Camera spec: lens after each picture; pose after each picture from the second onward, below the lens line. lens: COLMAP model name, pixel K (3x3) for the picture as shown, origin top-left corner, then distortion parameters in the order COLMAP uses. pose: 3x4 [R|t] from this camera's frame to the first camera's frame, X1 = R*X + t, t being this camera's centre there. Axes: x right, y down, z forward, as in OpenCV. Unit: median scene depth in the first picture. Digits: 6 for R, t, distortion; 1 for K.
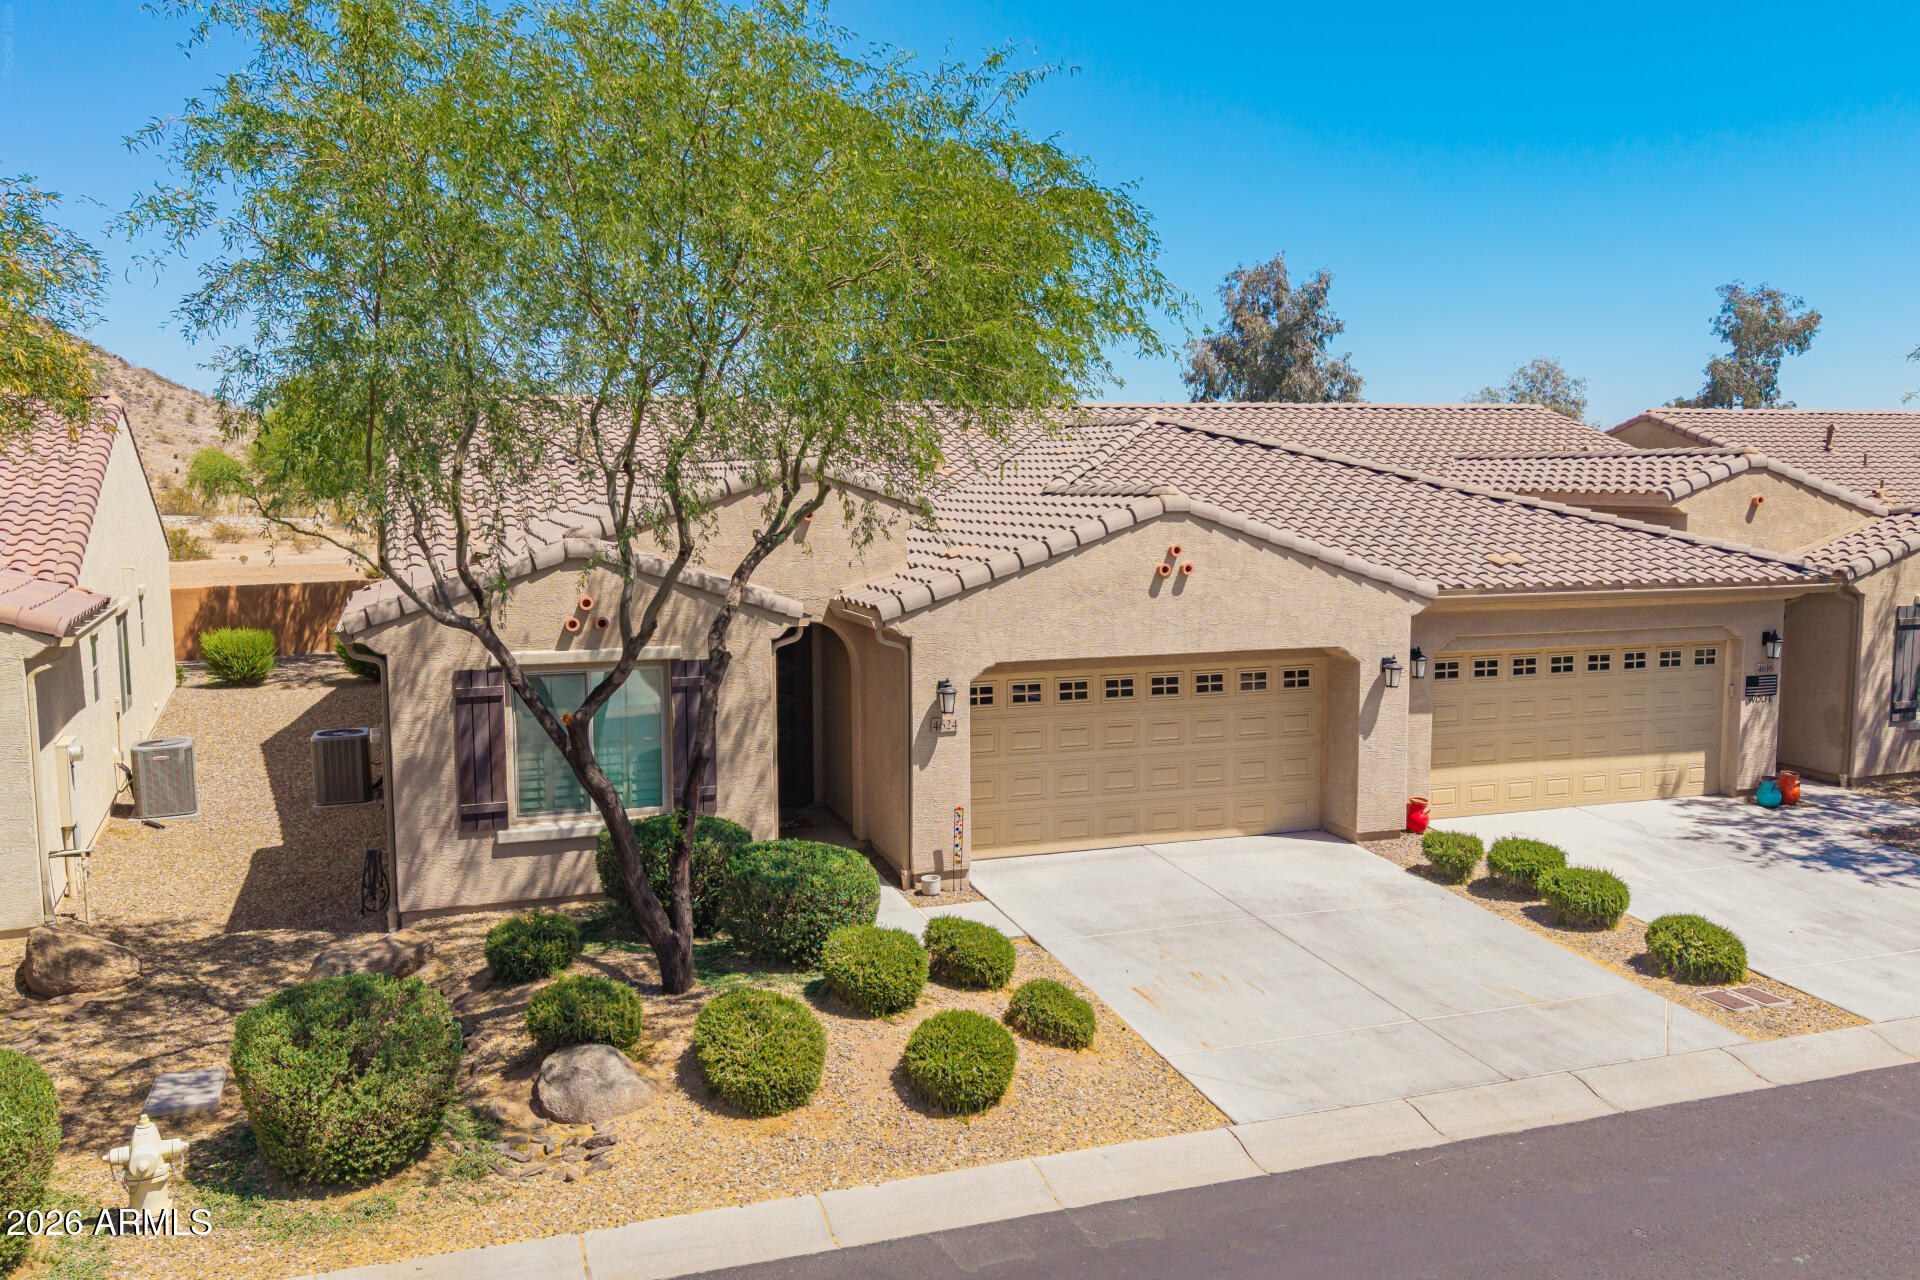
lens RADIAL K [[1551.3, 0, 960.0], [0, 1551.3, 640.0], [0, 0, 1]] dist [0.015238, -0.002403]
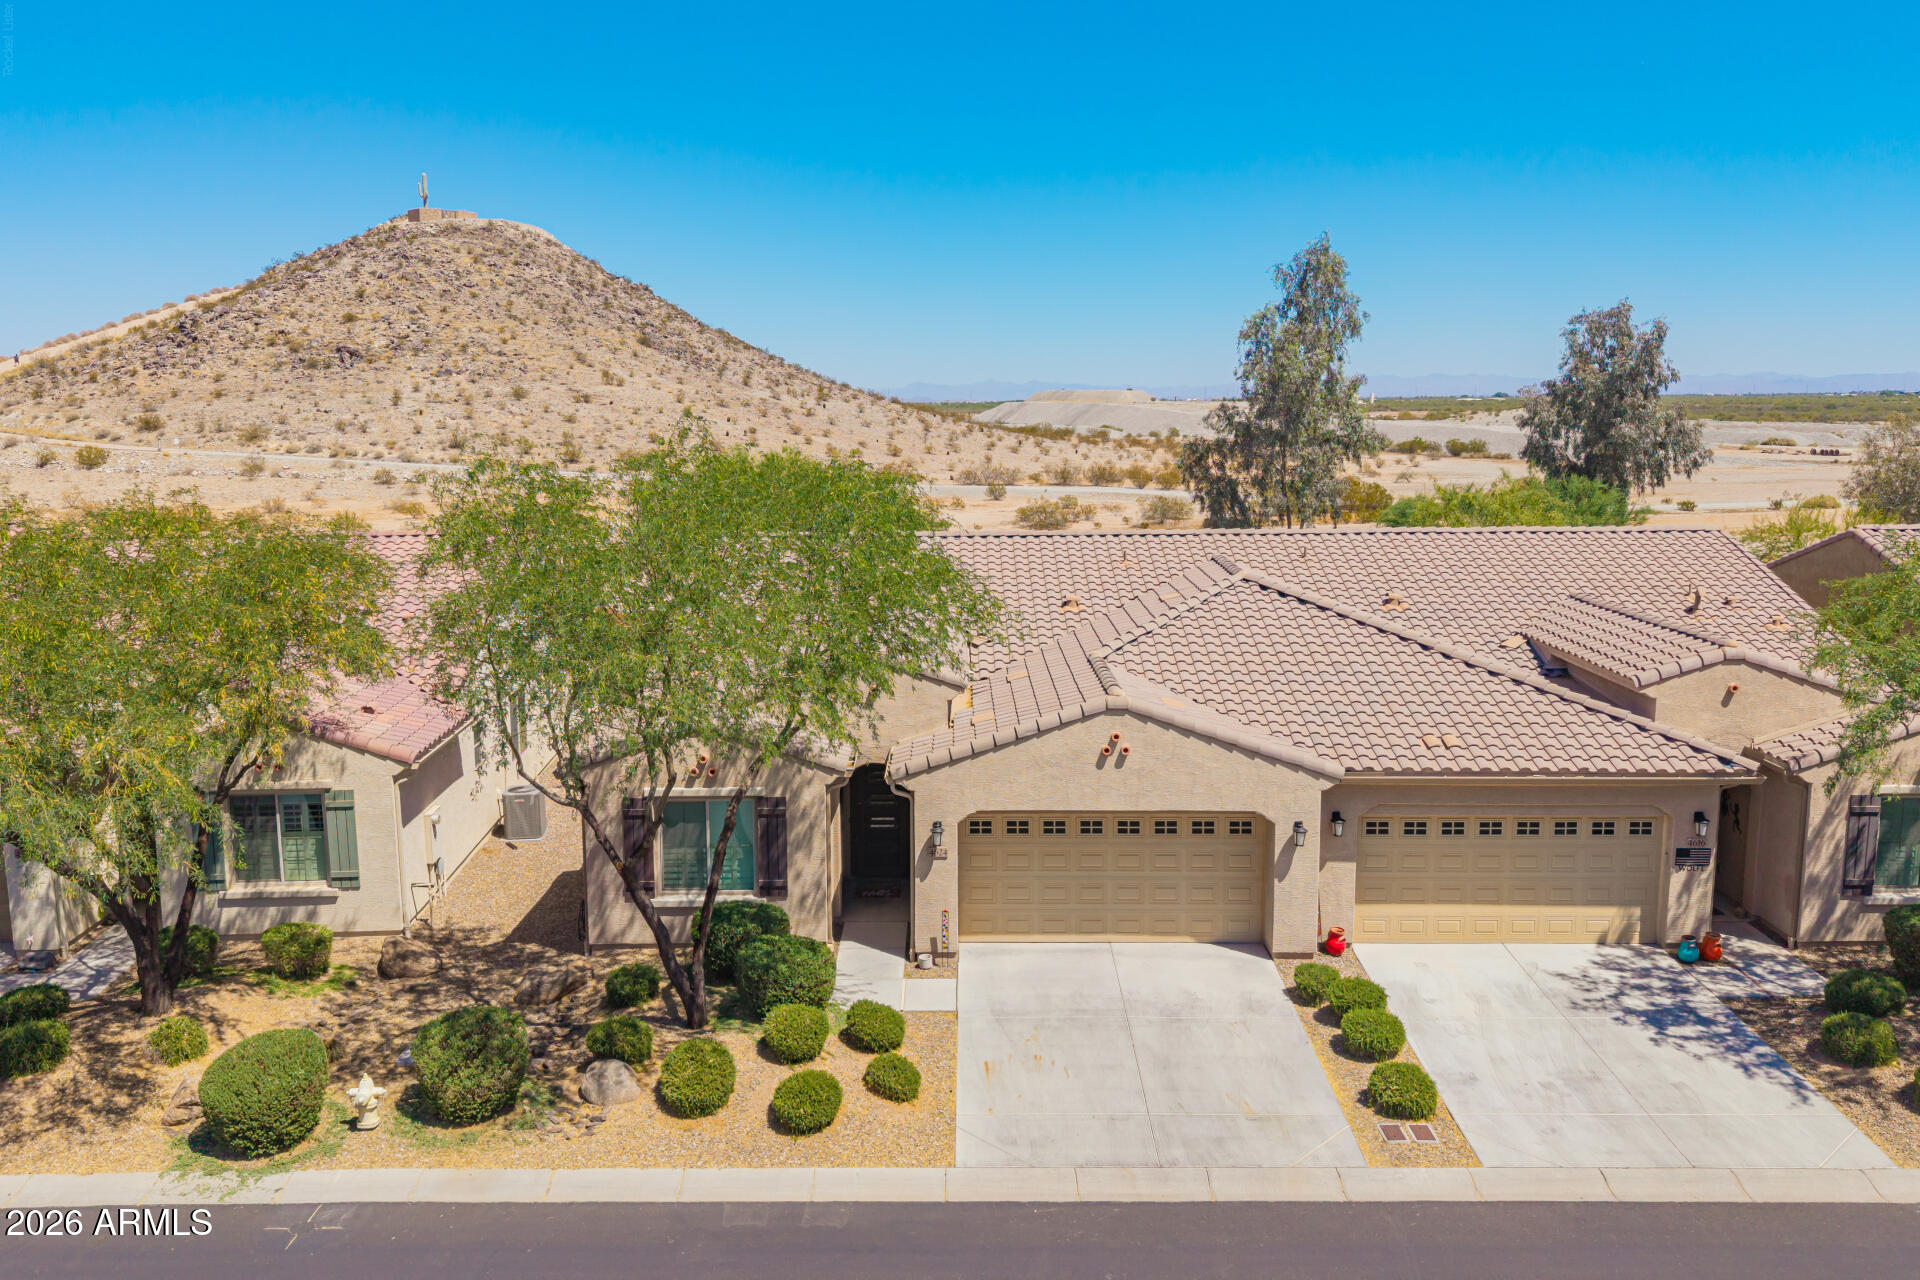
lens RADIAL K [[1552.8, 0, 957.0], [0, 1552.8, 640.5], [0, 0, 1]] dist [0.037736, -0.054452]
pose [[0.940484, 0.052943, -0.335689, 0.486327], [-0.035483, 0.997689, 0.057941, -0.228835], [0.337981, -0.042581, 0.940189, -0.346004]]
